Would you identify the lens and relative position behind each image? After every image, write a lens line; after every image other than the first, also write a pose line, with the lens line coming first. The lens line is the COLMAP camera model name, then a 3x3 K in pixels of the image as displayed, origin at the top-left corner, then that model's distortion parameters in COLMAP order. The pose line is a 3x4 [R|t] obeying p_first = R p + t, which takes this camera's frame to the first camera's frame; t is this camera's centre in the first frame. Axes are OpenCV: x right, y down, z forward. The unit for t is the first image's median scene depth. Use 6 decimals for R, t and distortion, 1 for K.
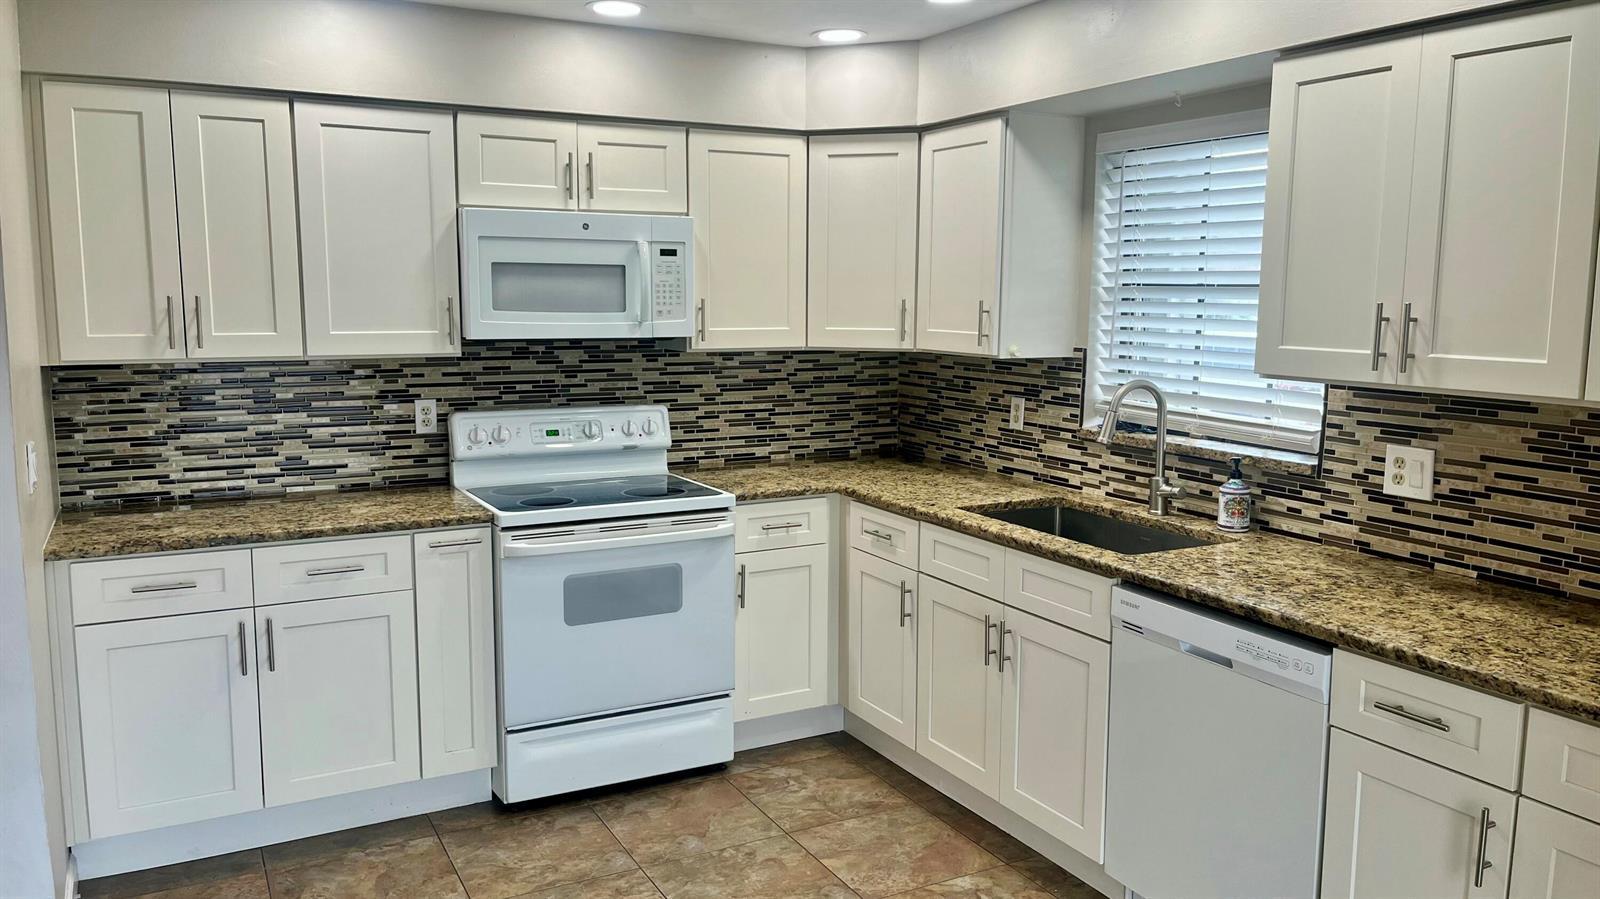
lens RADIAL K [[1210.0, 0, 800.0], [0, 1210.0, 449.5], [0, 0, 1]] dist [0.075565, -0.091373]
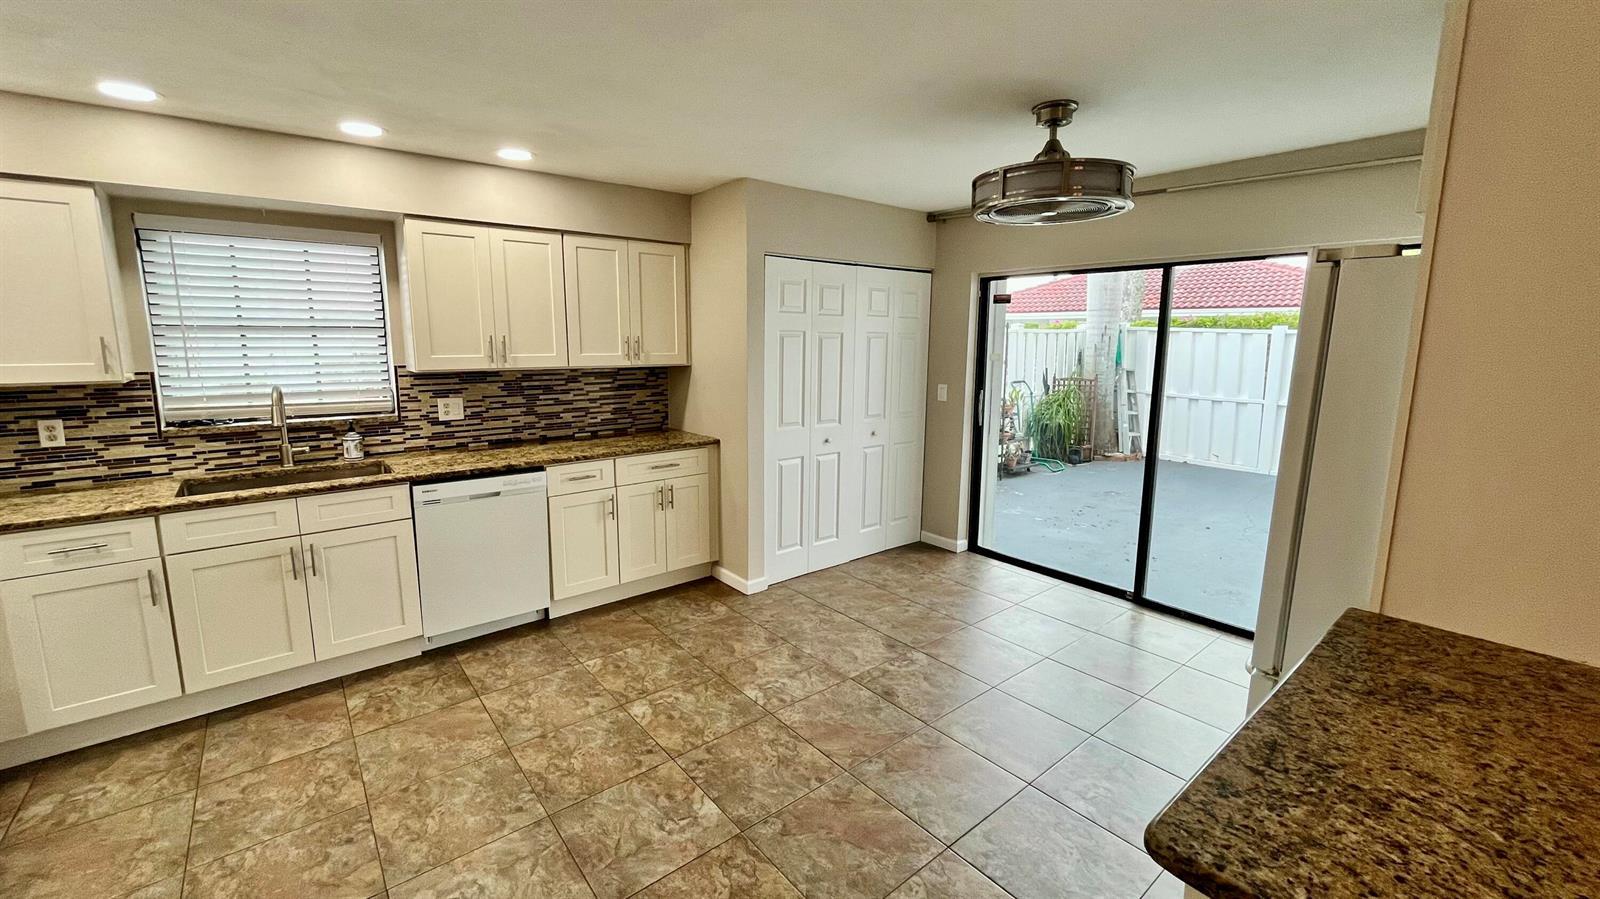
lens RADIAL K [[648.6, 0, 796.5], [0, 648.6, 439.2], [0, 0, 1]] dist [-0.000316, -0.000150]
pose [[-0.197421, -0.162150, 0.966815, -0.651583], [0.125009, 0.974010, 0.188884, -0.059852], [-0.972316, 0.158150, -0.172020, 0.464032]]
